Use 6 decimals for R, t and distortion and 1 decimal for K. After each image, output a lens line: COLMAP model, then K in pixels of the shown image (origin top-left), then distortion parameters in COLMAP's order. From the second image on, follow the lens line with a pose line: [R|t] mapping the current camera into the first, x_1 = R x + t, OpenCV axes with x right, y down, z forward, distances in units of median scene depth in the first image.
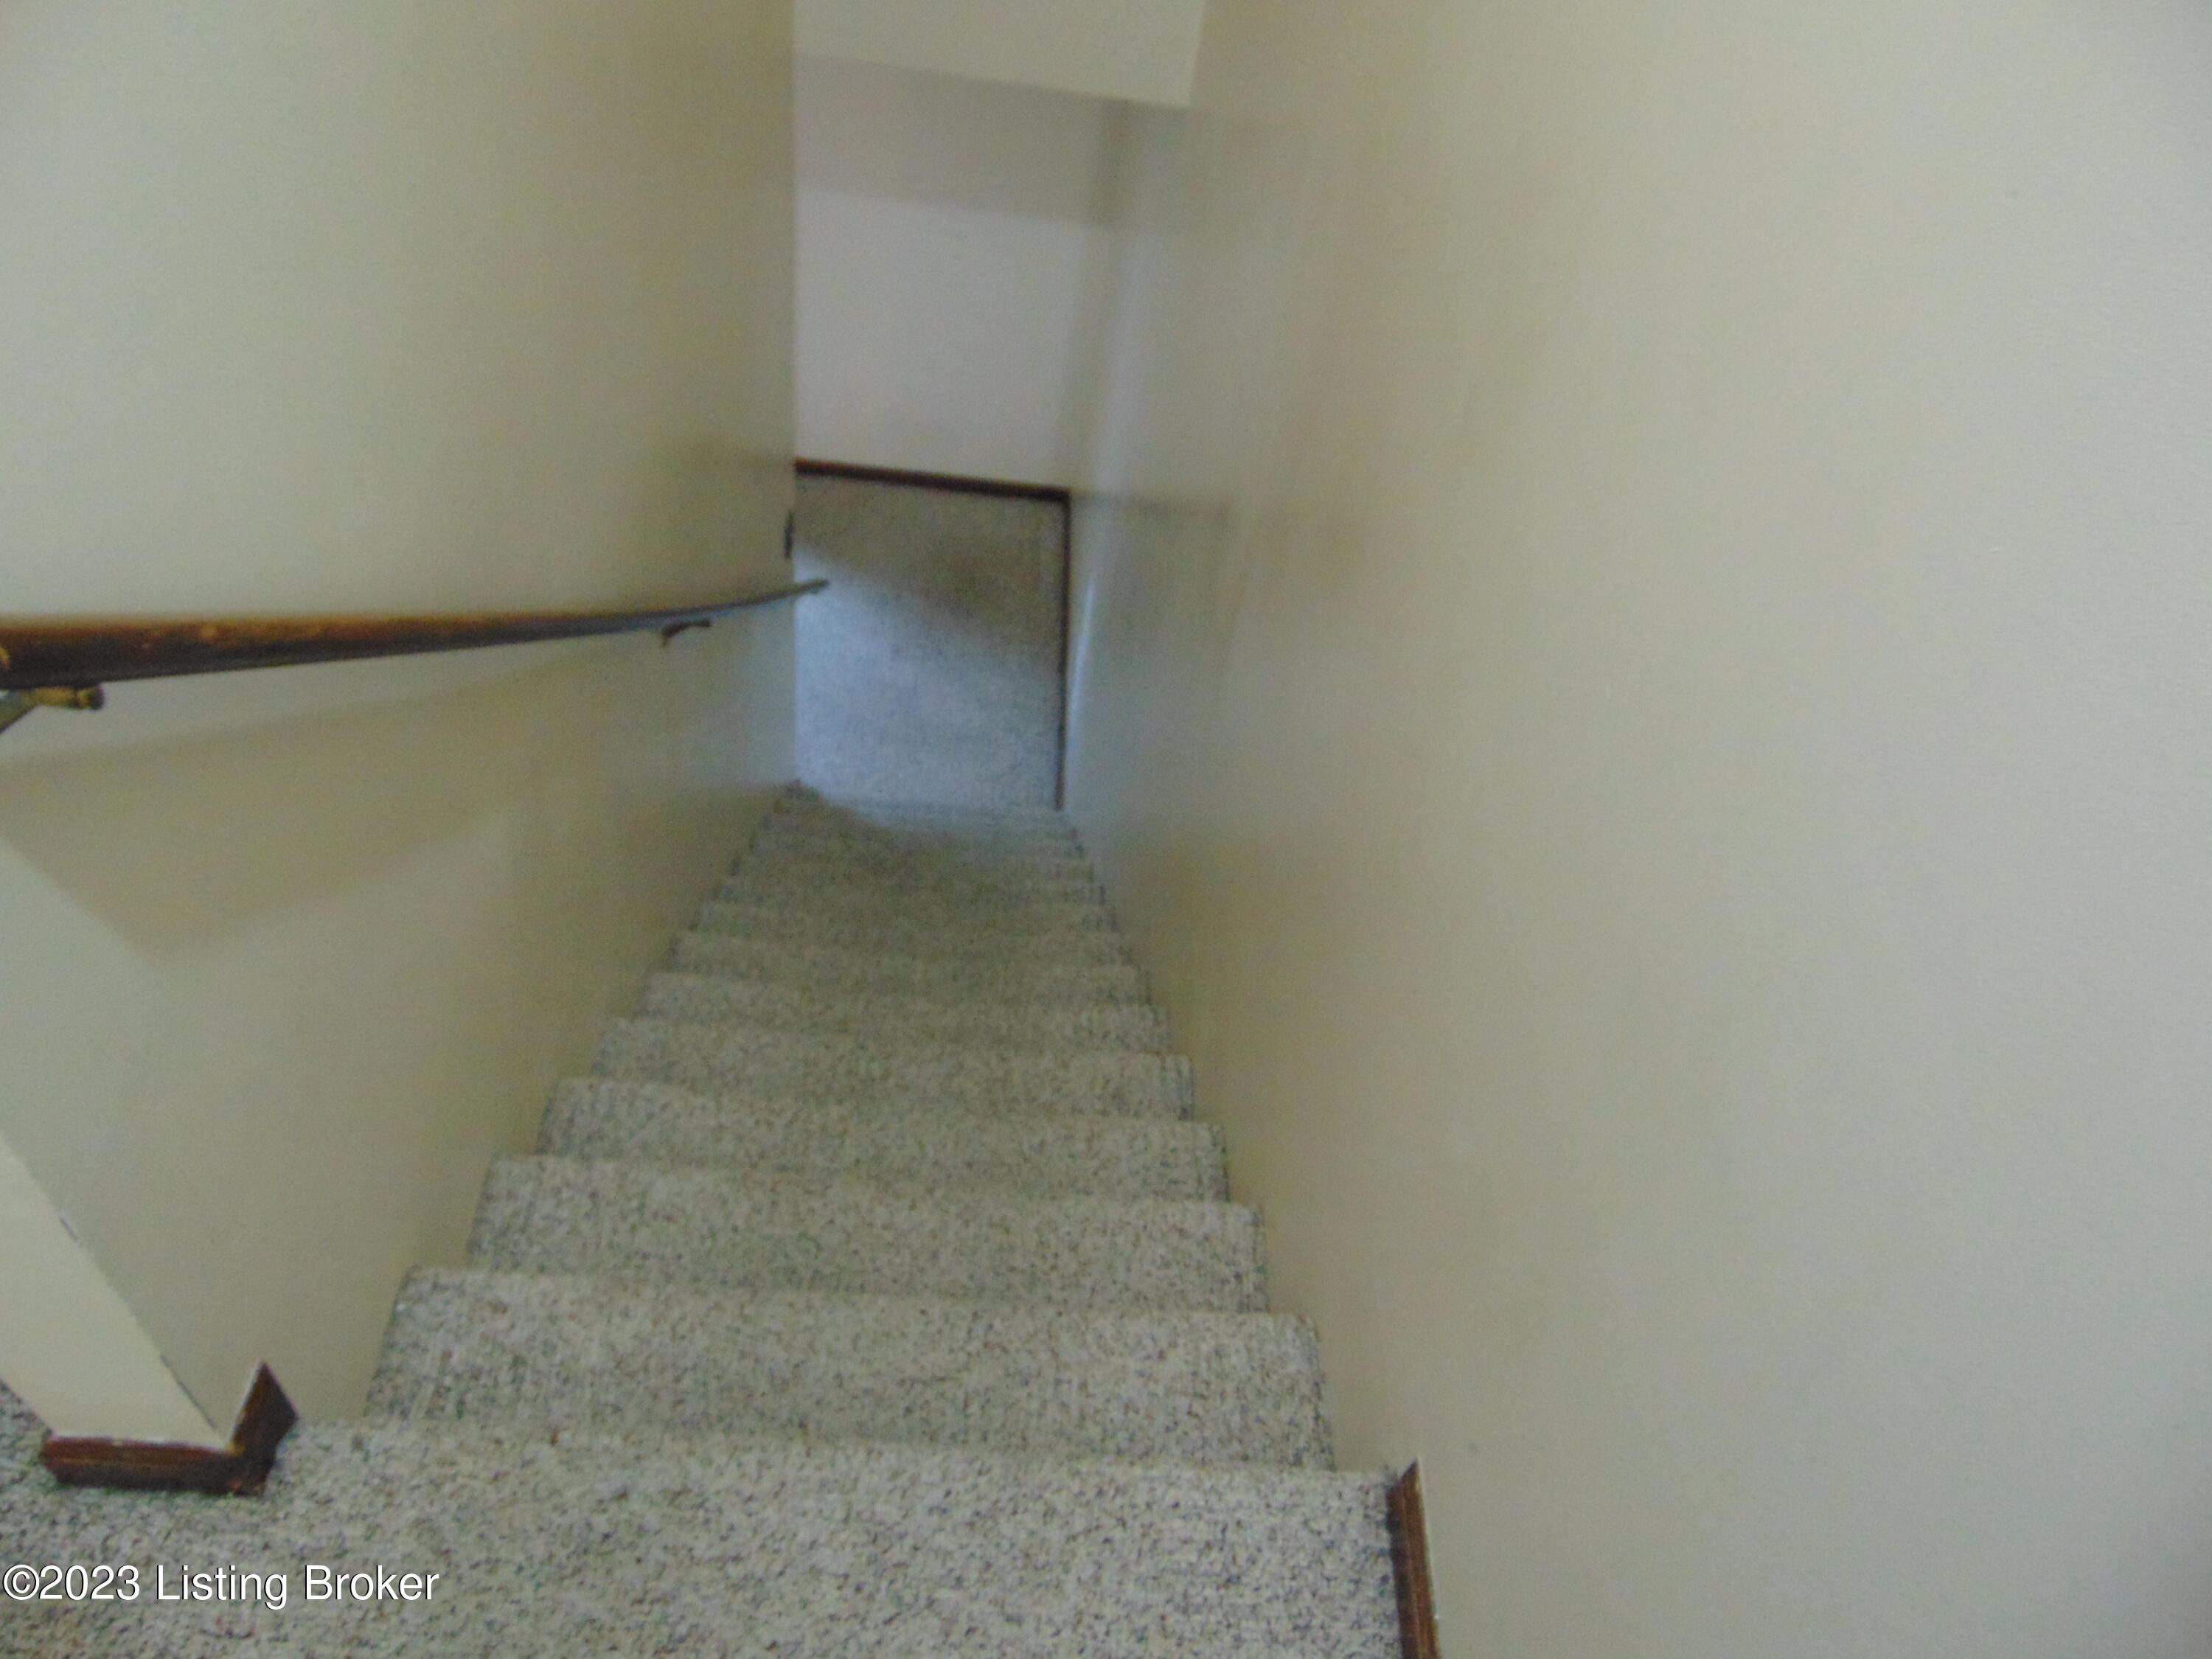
lens RADIAL K [[1649.5, 0, 1097.1], [0, 1649.5, 833.2], [0, 0, 1]] dist [-0.028403, 0.056573]
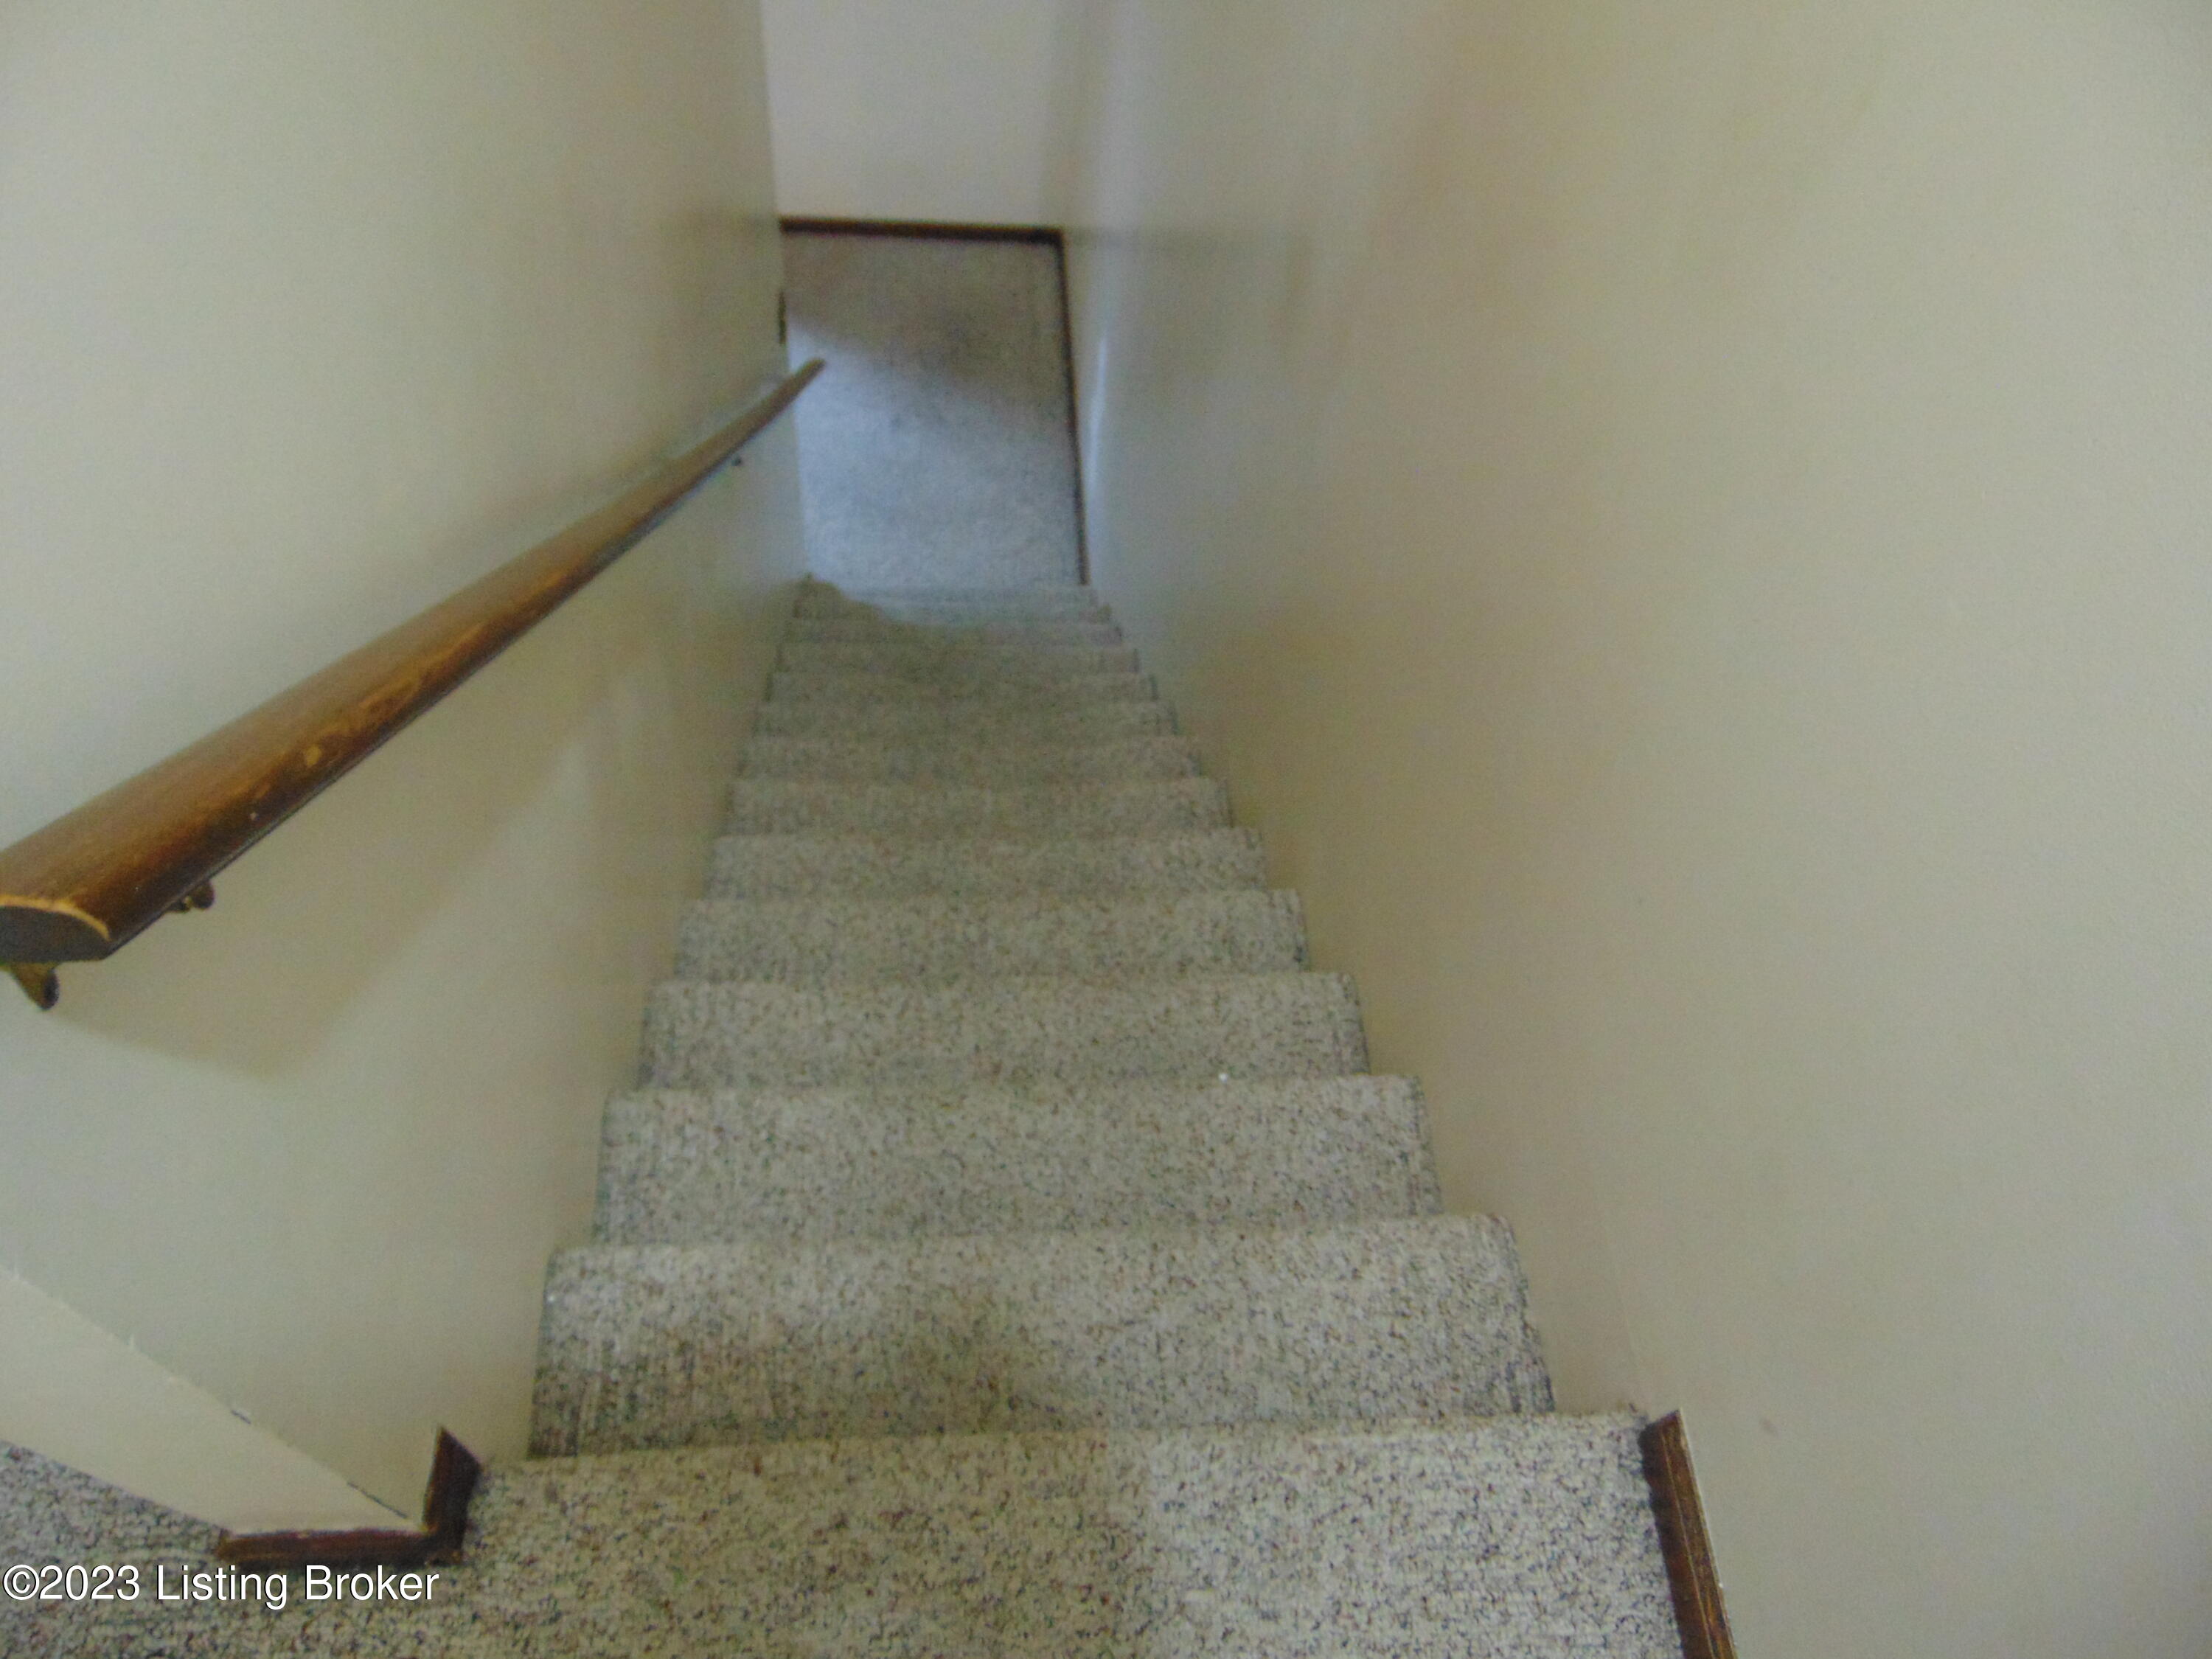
lens RADIAL K [[1649.5, 0, 1100.7], [0, 1649.5, 828.3], [0, 0, 1]] dist [-0.028403, 0.056573]
pose [[0.997152, -0.075354, 0.003117, -0.093682], [0.073830, 0.983749, 0.163669, -0.103658], [-0.015399, -0.162973, 0.986510, 0.115227]]
